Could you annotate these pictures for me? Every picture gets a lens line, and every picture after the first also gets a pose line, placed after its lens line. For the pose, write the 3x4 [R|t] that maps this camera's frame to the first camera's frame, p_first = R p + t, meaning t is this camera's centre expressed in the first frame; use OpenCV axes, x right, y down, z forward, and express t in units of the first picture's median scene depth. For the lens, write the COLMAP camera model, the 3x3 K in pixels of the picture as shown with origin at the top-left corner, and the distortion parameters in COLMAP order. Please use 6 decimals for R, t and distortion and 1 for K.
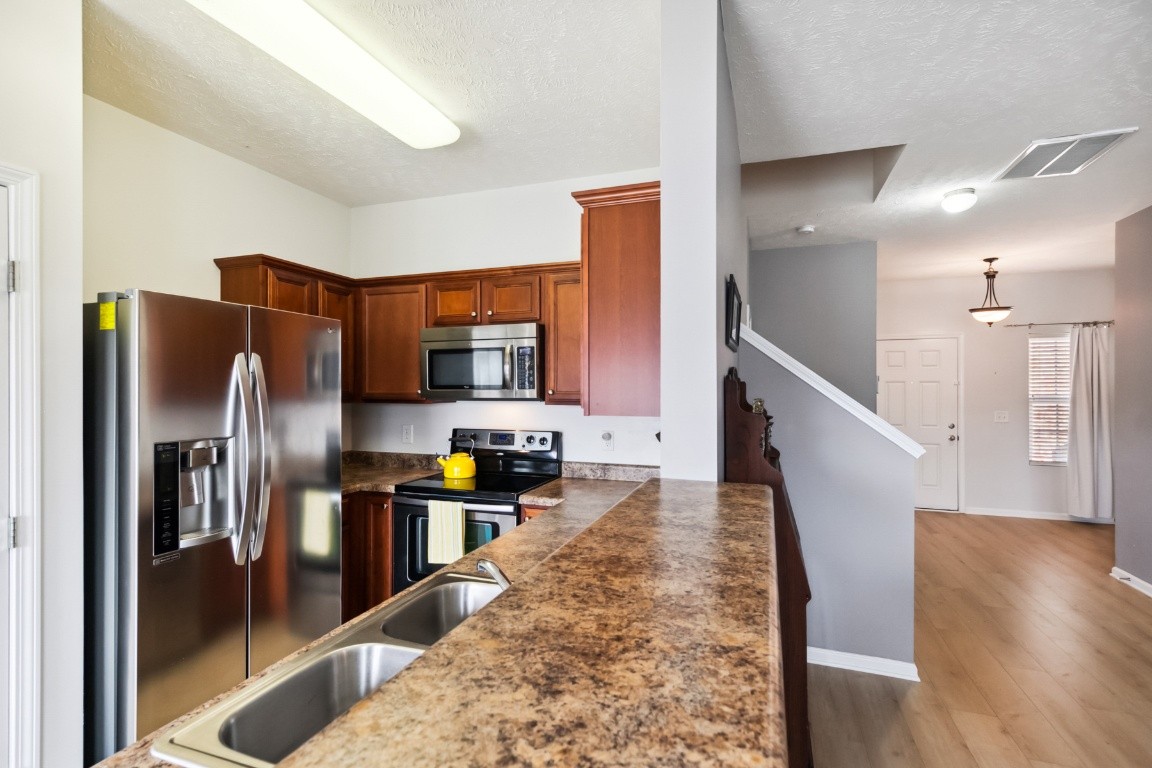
lens RADIAL K [[537.2, 0, 575.8], [0, 537.2, 380.9], [0, 0, 1]] dist [0.005377, 0.000480]
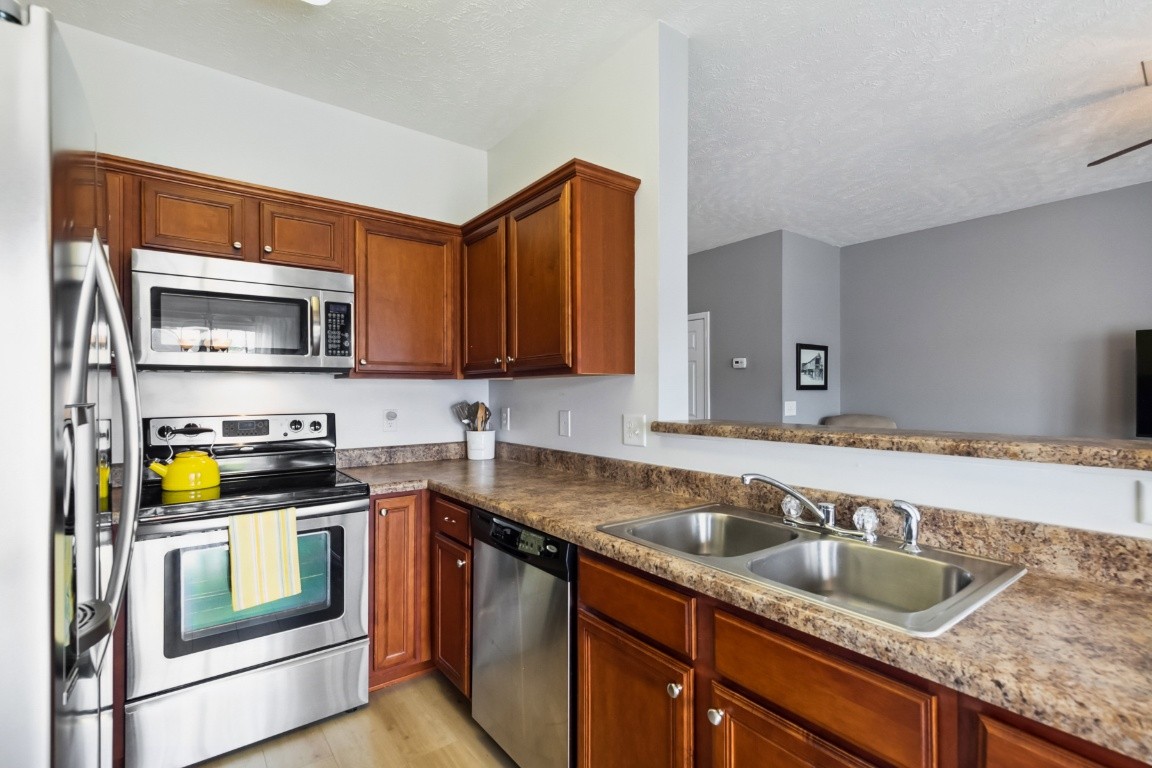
lens RADIAL K [[537.2, 0, 575.9], [0, 537.2, 384.2], [0, 0, 1]] dist [0.005377, 0.000480]
pose [[0.556738, 0.008950, 0.830640, -0.323968], [-0.005086, 0.999960, -0.007365, 0.035125], [-0.830673, -0.000124, 0.556761, 0.156869]]
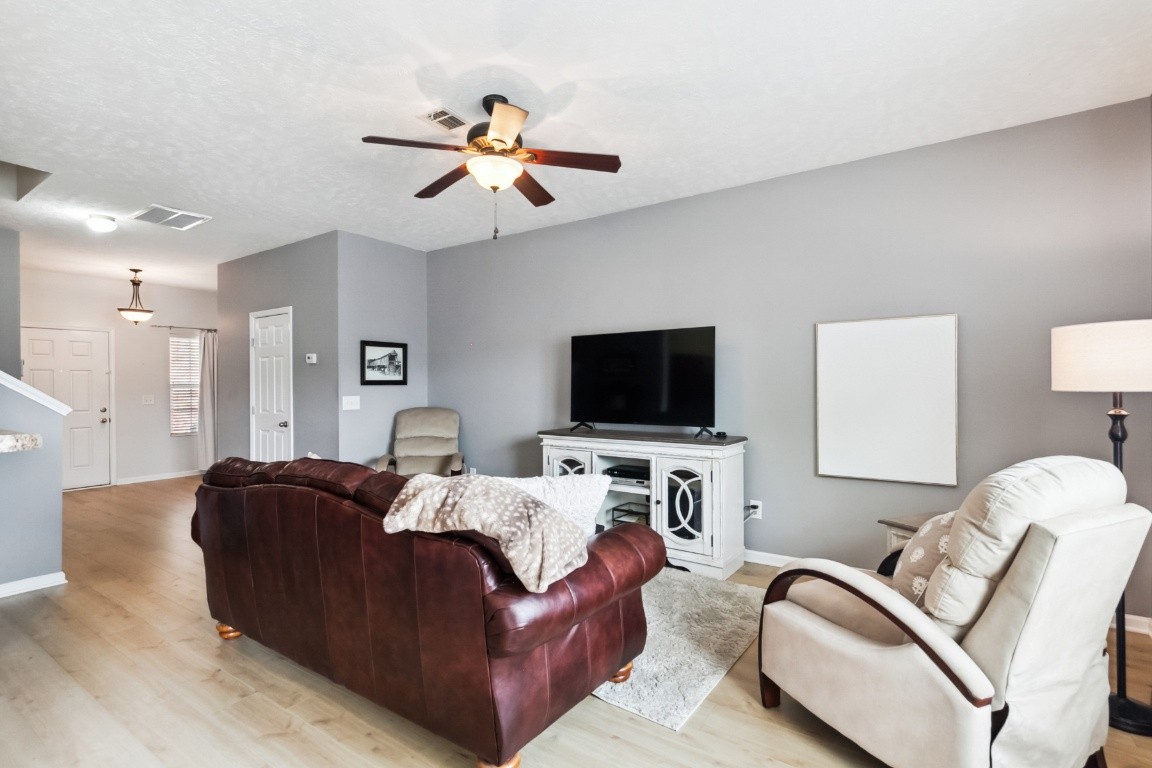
lens RADIAL K [[537.2, 0, 579.2], [0, 537.2, 386.5], [0, 0, 1]] dist [0.005377, 0.000480]
pose [[0.247418, -0.007047, 0.968883, -0.177971], [-0.000137, 0.999973, 0.007308, 0.031792], [-0.968909, -0.001940, 0.247411, -0.290643]]
